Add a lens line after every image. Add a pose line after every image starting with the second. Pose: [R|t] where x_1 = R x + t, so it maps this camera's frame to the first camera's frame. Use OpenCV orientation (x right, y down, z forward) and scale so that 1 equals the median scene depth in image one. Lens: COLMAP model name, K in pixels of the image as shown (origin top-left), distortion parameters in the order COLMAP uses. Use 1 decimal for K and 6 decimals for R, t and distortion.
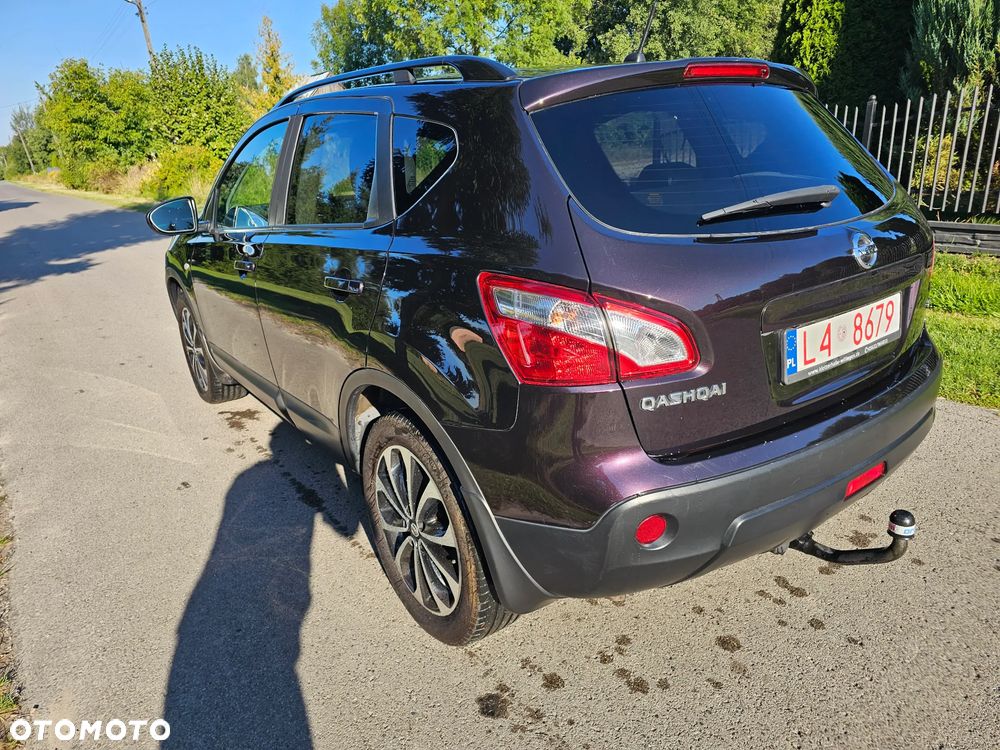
lens RADIAL K [[669.6, 0, 506.5], [0, 669.6, 367.5], [0, 0, 1]] dist [0.018917, 0.002788]
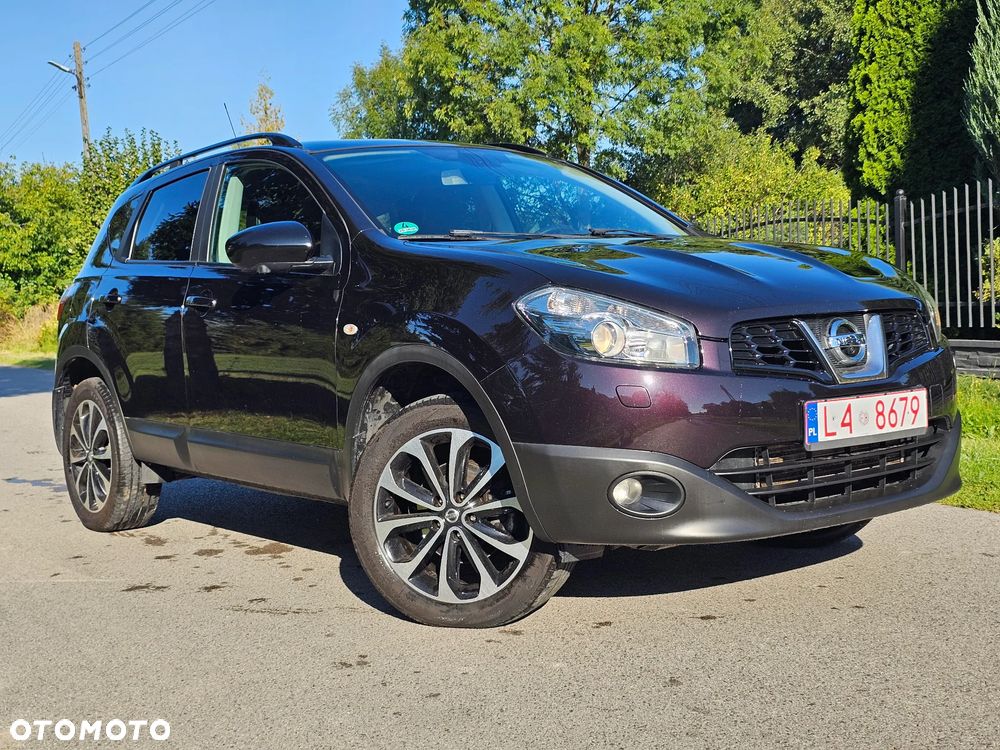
lens RADIAL K [[1313.4, 0, 501.1], [0, 1313.4, 337.3], [0, 0, 1]] dist [0.083337, -0.037833]
pose [[0.988326, 0.010358, -0.151999, 0.071496], [-0.051963, 0.960780, -0.272398, 0.048640], [0.143216, 0.277117, 0.950103, -0.114106]]
